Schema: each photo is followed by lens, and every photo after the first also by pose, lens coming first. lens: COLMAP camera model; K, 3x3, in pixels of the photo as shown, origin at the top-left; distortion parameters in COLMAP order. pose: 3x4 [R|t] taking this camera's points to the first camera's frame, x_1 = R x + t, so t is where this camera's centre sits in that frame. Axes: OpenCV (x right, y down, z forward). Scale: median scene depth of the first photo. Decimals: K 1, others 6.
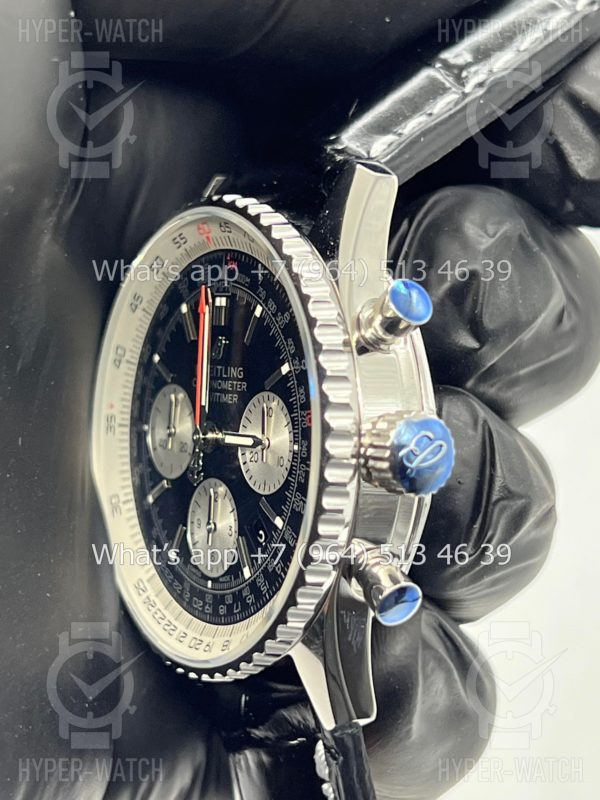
lens RADIAL K [[1859.5, 0, 300.0], [0, 1859.5, 400.0], [0, 0, 1]] dist [0.346505, -4.148735]
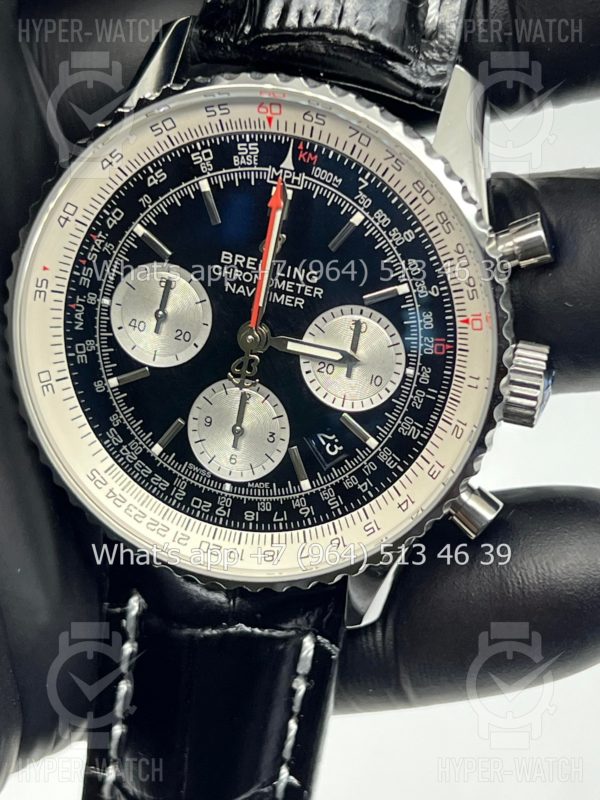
lens RADIAL K [[1859.5, 0, 300.0], [0, 1859.5, 400.0], [0, 0, 1]] dist [0.346505, -4.148735]
pose [[0.713097, -0.057332, 0.698717, -0.693233], [-0.134185, 0.967062, 0.216298, -0.156257], [-0.688103, -0.247999, 0.681916, 0.349920]]
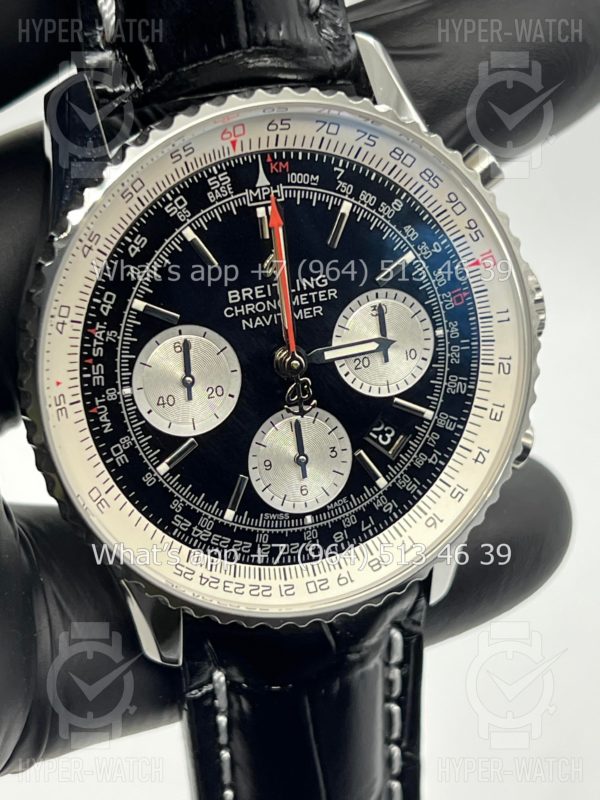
lens RADIAL K [[1859.5, 0, 300.0], [0, 1859.5, 400.0], [0, 0, 1]] dist [0.346505, -4.148735]
pose [[0.238208, -0.262030, 0.935199, -0.900970], [0.171606, 0.959123, 0.225023, -0.165443], [-0.955933, 0.106883, 0.273437, 0.766049]]
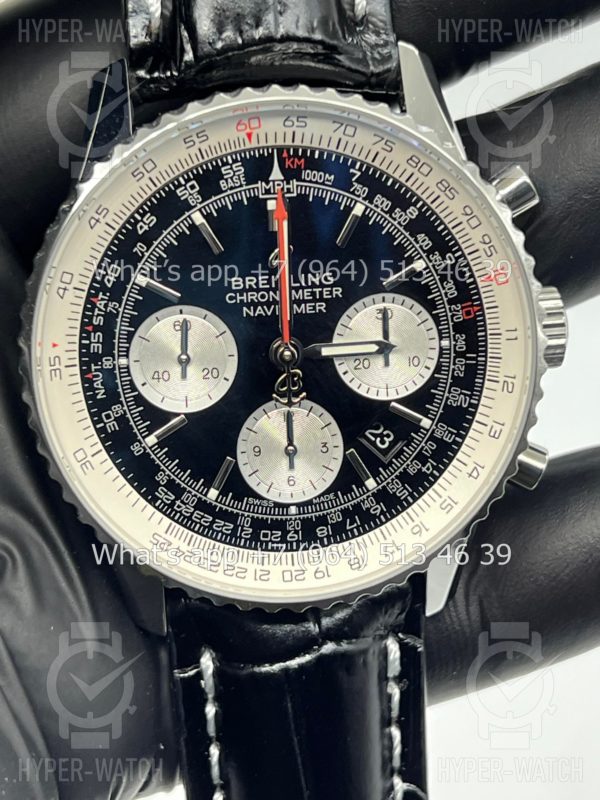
lens RADIAL K [[1859.5, 0, 300.0], [0, 1859.5, 400.0], [0, 0, 1]] dist [0.346505, -4.148735]
pose [[0.466330, -0.194575, 0.862947, -0.853127], [0.095501, 0.980882, 0.169559, -0.114135], [-0.879441, 0.003342, 0.475997, 0.567967]]
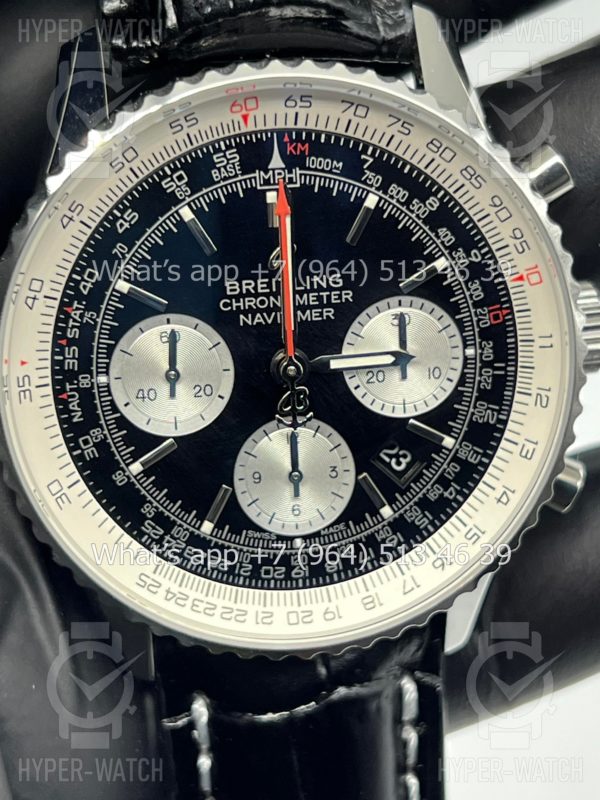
lens RADIAL K [[1859.5, 0, 300.0], [0, 1859.5, 400.0], [0, 0, 1]] dist [0.346505, -4.148735]
pose [[0.434559, -0.245061, 0.866662, -0.754329], [0.101408, 0.969465, 0.223282, -0.146836], [-0.894916, -0.009142, 0.446141, 0.650322]]
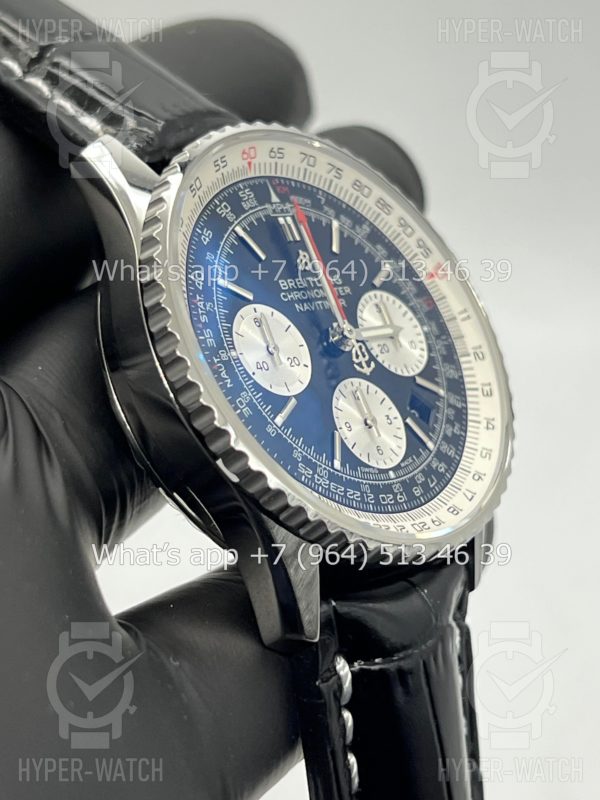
lens RADIAL K [[1859.5, 0, 300.0], [0, 1859.5, 400.0], [0, 0, 1]] dist [0.346505, -4.148735]
pose [[-0.201724, 0.249677, 0.947084, -1.002298], [0.395952, 0.905214, -0.154303, 0.199832], [-0.895840, 0.343873, -0.281464, 1.335209]]
